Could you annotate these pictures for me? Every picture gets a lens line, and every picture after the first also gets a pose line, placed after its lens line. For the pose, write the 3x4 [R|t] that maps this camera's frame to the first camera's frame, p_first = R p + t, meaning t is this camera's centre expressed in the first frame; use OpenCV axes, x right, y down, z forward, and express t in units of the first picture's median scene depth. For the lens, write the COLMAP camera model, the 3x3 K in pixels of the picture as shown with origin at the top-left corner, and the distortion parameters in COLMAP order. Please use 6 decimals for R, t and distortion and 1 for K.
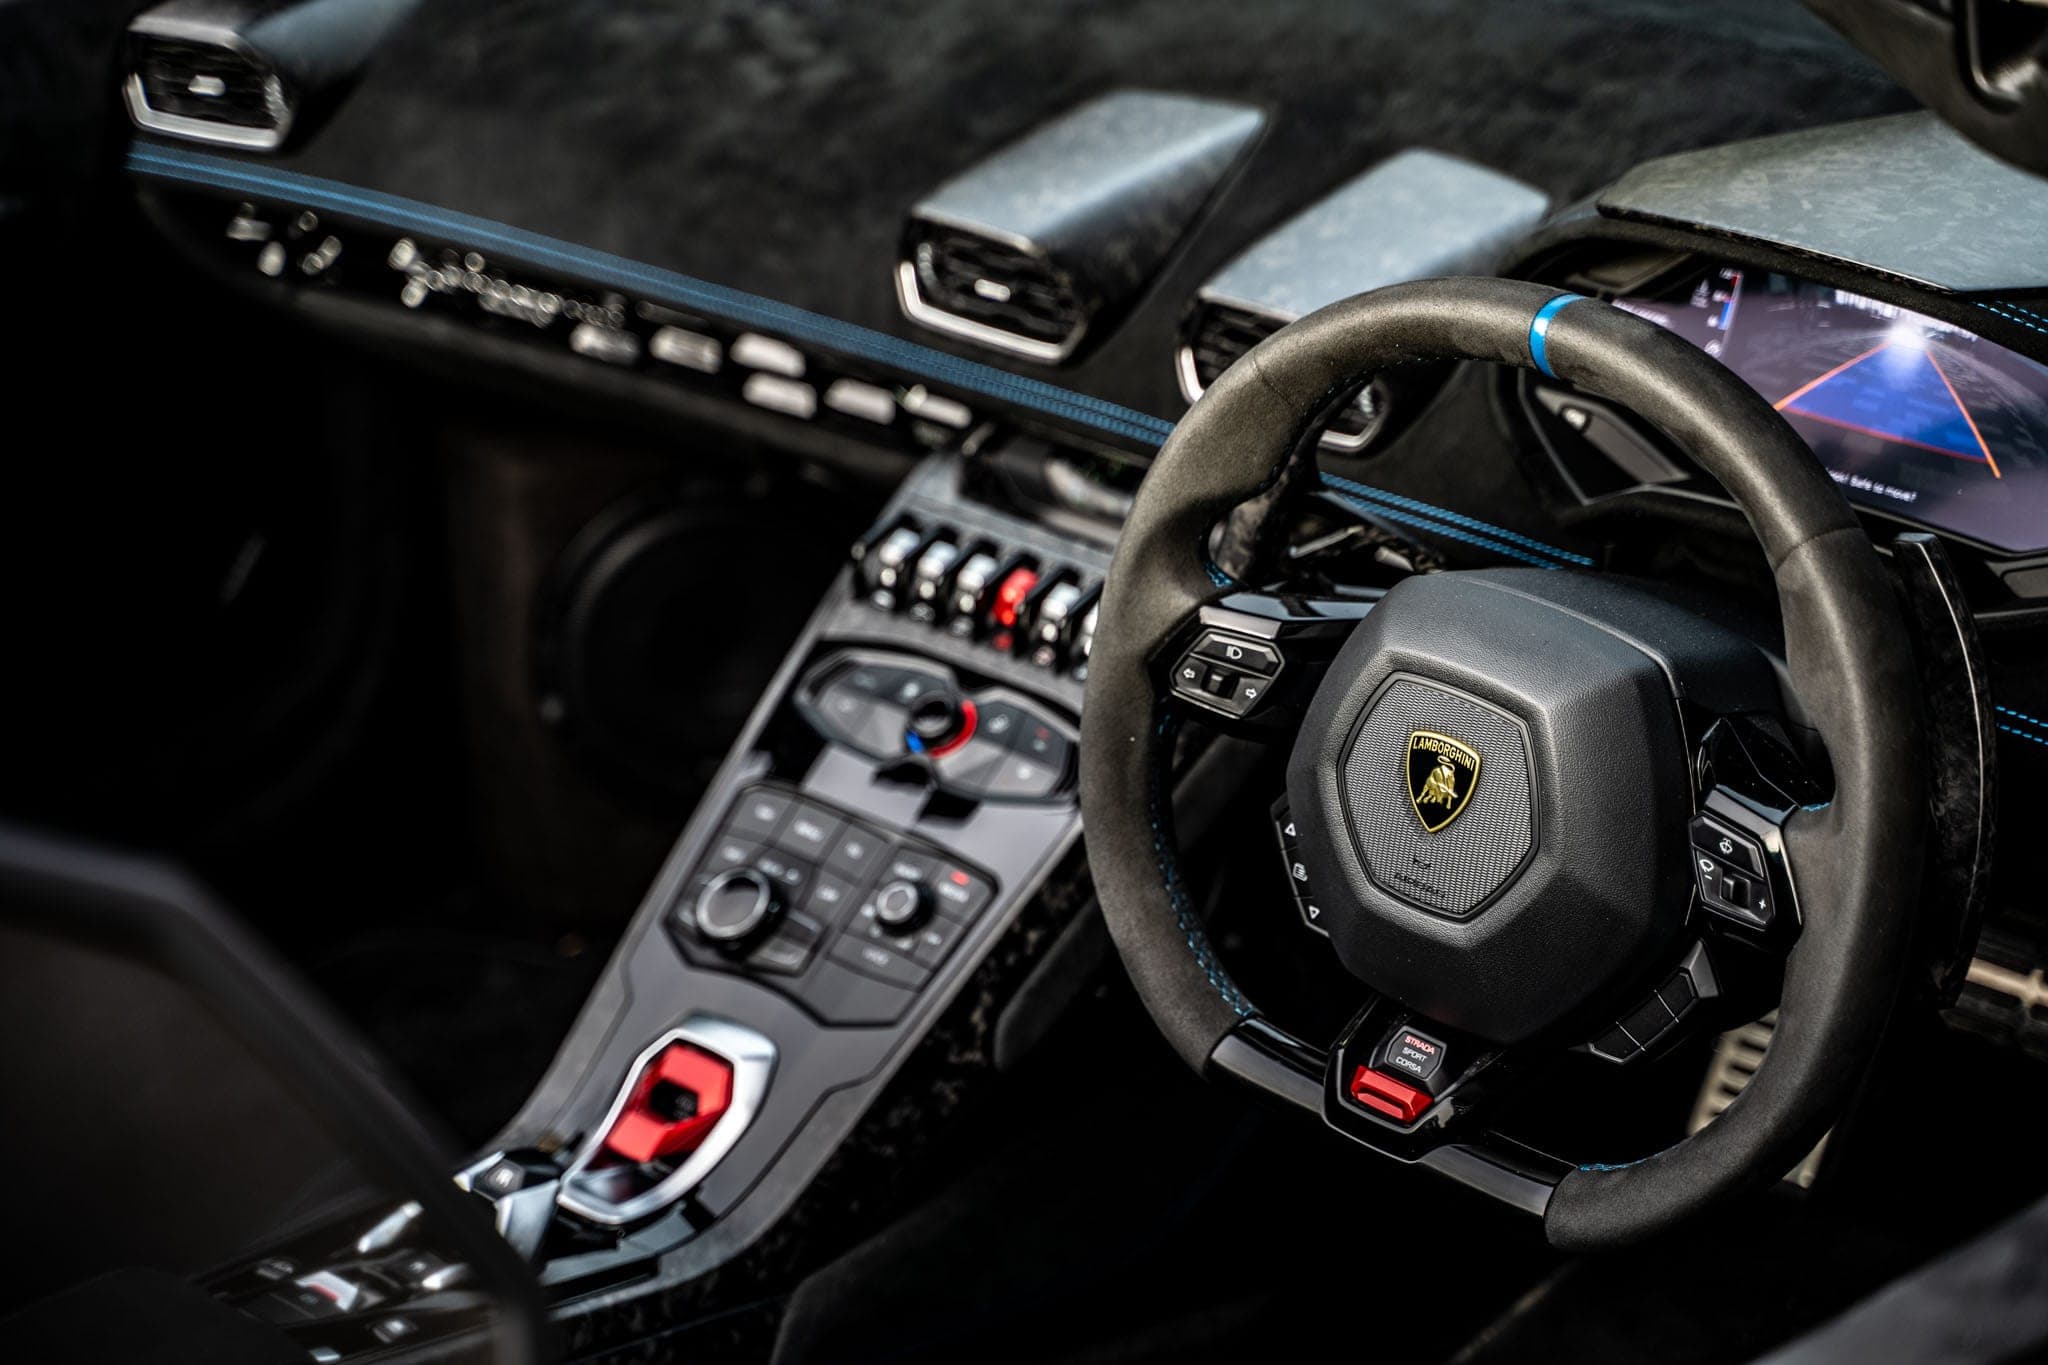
lens RADIAL K [[6521.6, 0, 1024.6], [0, 6521.6, 655.2], [0, 0, 1]] dist [0.867602, -1.634239]
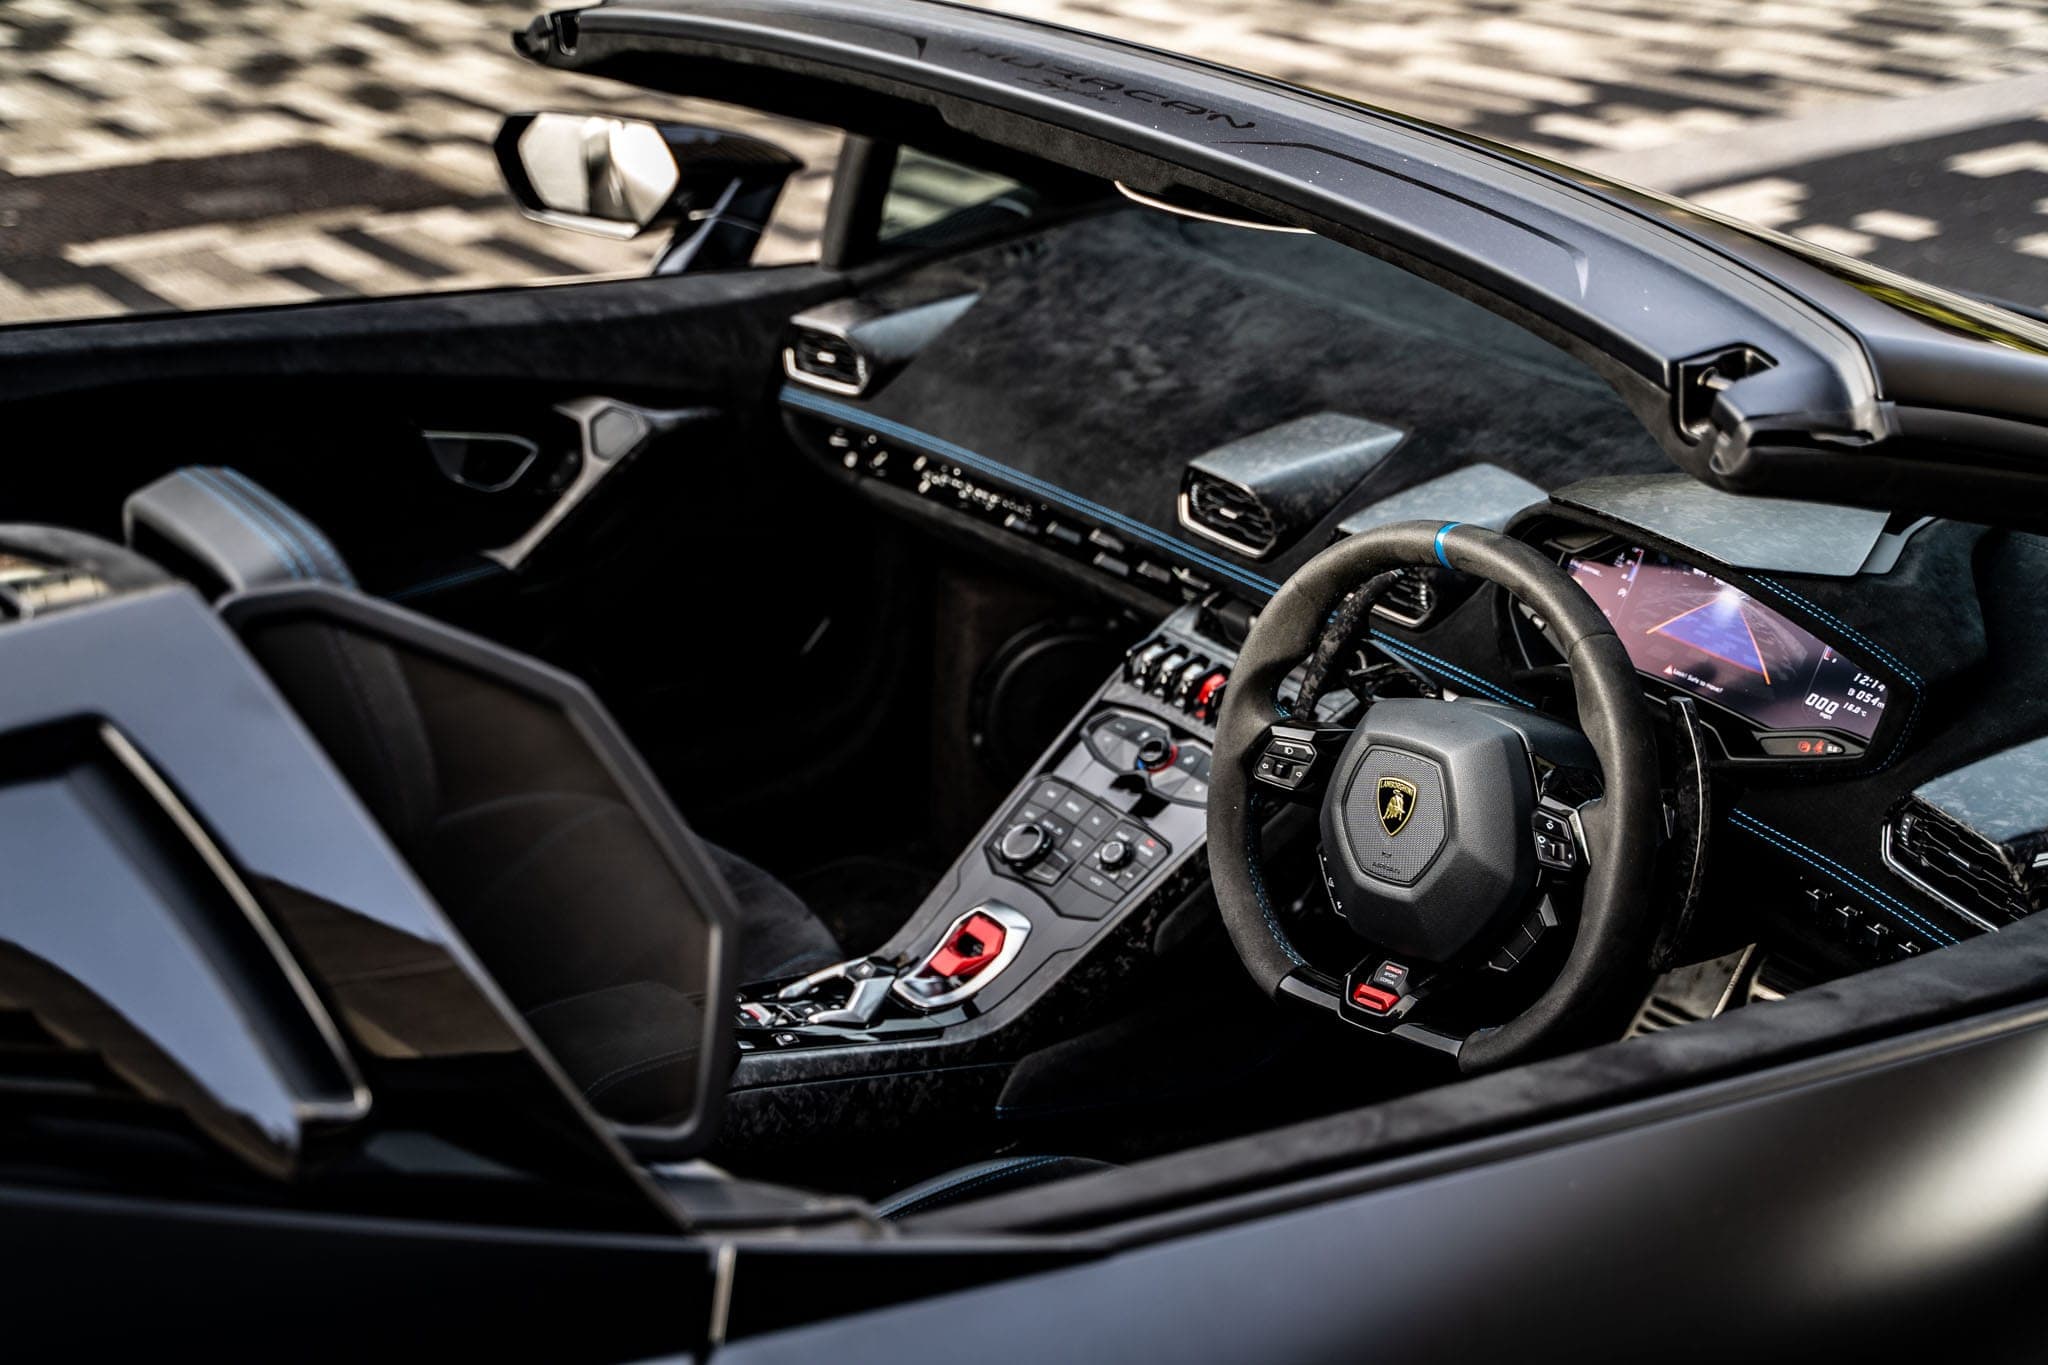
lens RADIAL K [[6521.6, 0, 1024.6], [0, 6521.6, 655.2], [0, 0, 1]] dist [0.867602, -1.634239]
pose [[0.960449, 0.118951, -0.251770, 0.383306], [-0.143955, 0.986074, -0.083275, 0.132592], [0.238359, 0.116225, 0.964198, -0.669529]]
